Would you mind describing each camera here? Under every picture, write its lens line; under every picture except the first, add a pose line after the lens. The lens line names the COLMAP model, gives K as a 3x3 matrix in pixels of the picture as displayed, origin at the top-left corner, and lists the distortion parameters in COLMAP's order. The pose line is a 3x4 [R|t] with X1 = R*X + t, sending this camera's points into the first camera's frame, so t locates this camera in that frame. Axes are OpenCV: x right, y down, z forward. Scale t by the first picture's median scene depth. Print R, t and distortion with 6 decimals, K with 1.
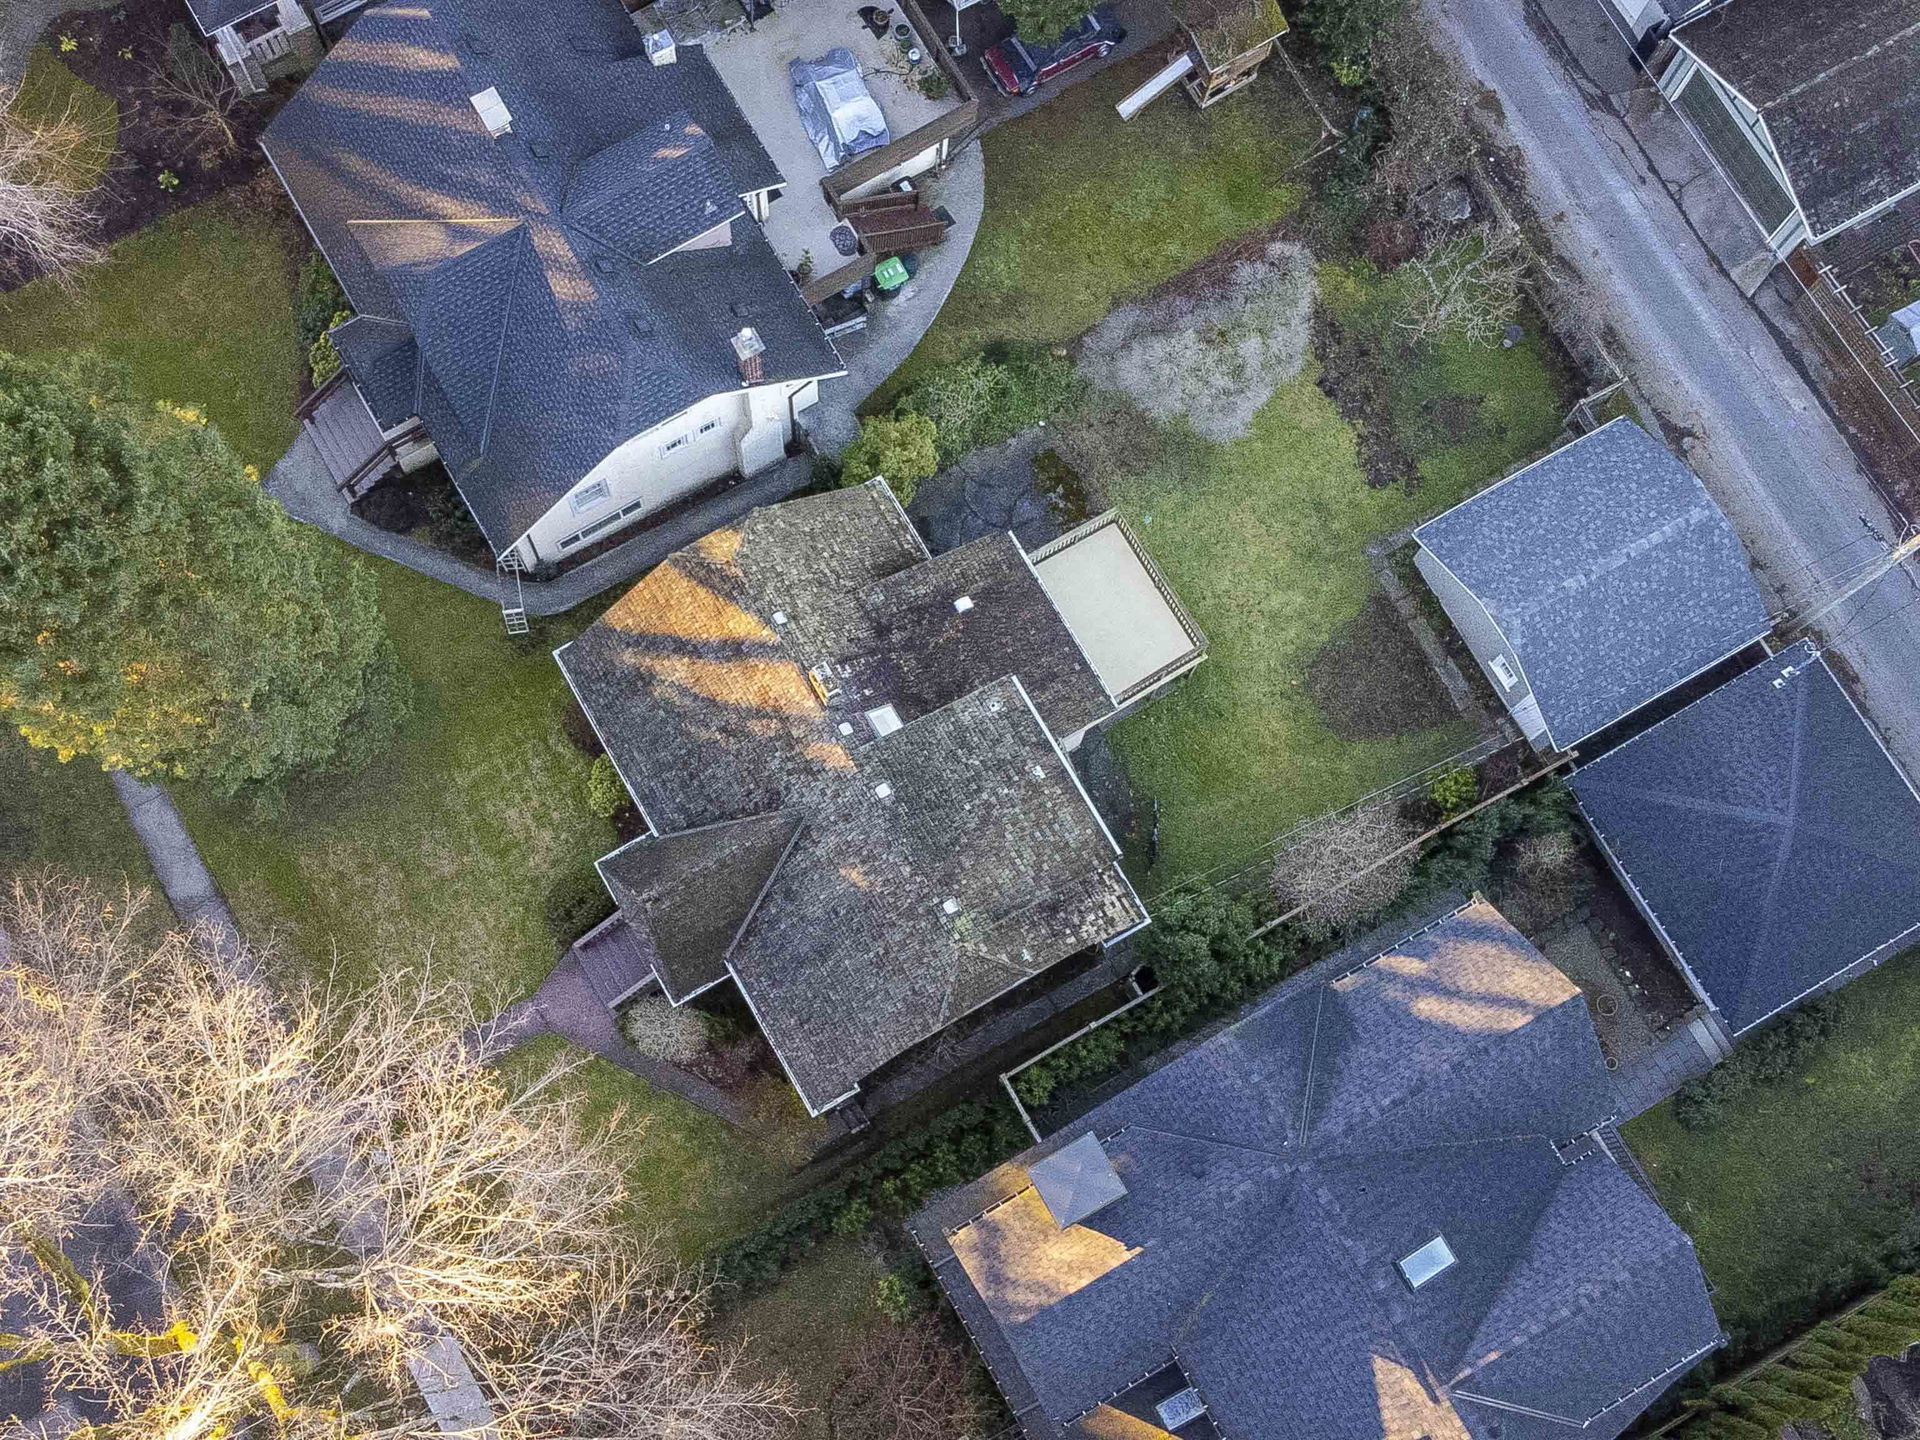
lens RADIAL K [[2154.9, 0, 854.0], [0, 2154.9, 722.0], [0, 0, 1]] dist [0.070749, -0.120954]
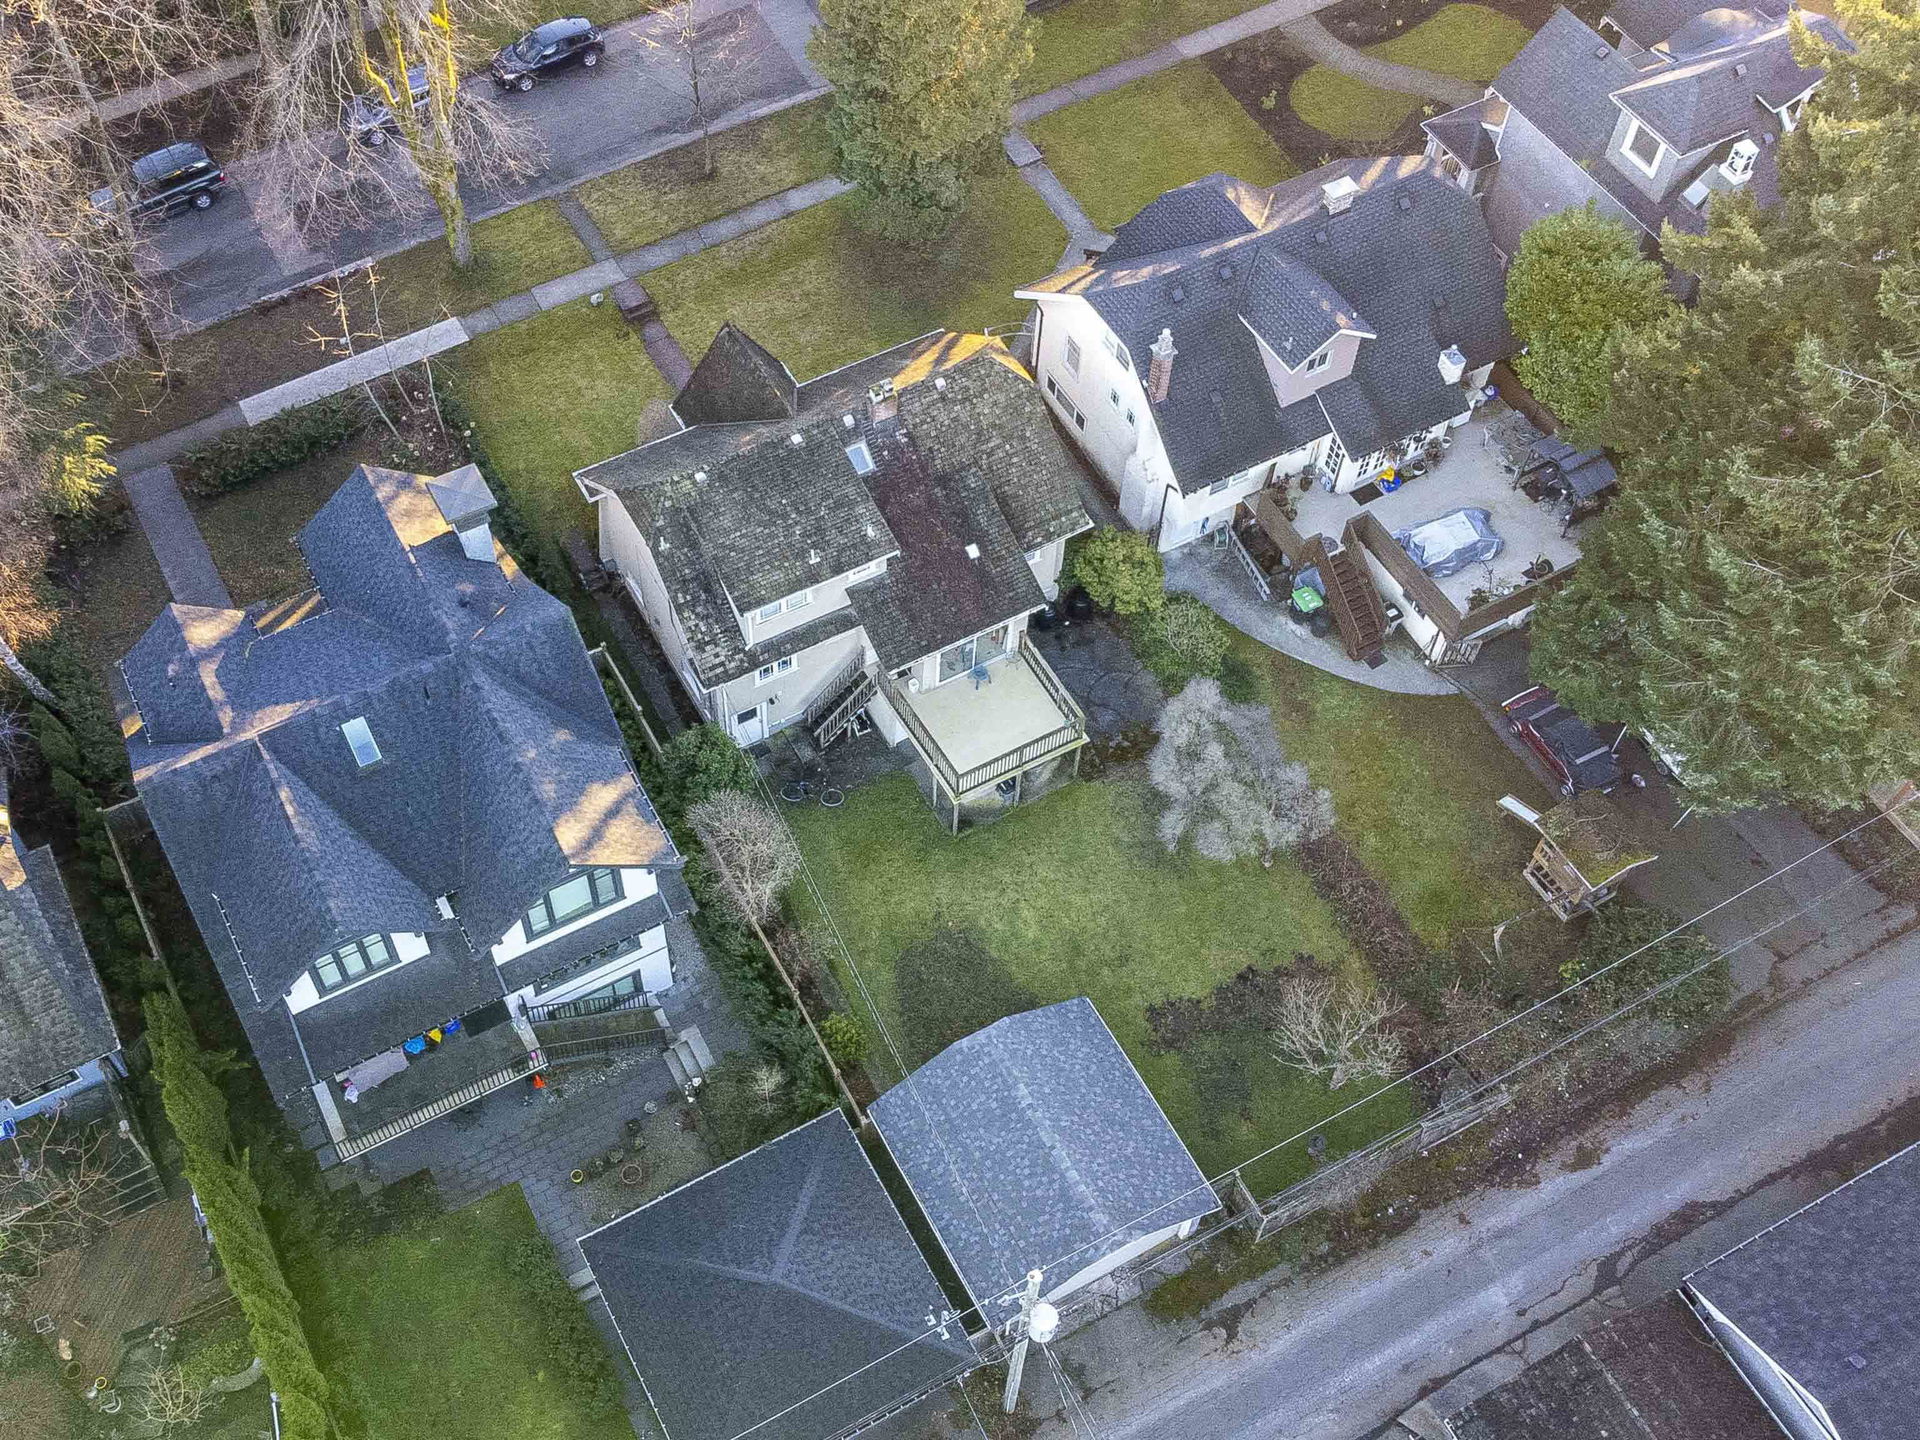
lens RADIAL K [[1920.6, 0, 891.3], [0, 1920.6, 751.4], [0, 0, 1]] dist [0.041718, -0.028094]
pose [[-0.019350, 0.841664, -0.539654, 0.696120], [-0.973443, 0.107287, 0.202231, -0.207003], [0.228109, 0.529236, 0.817237, 0.170421]]
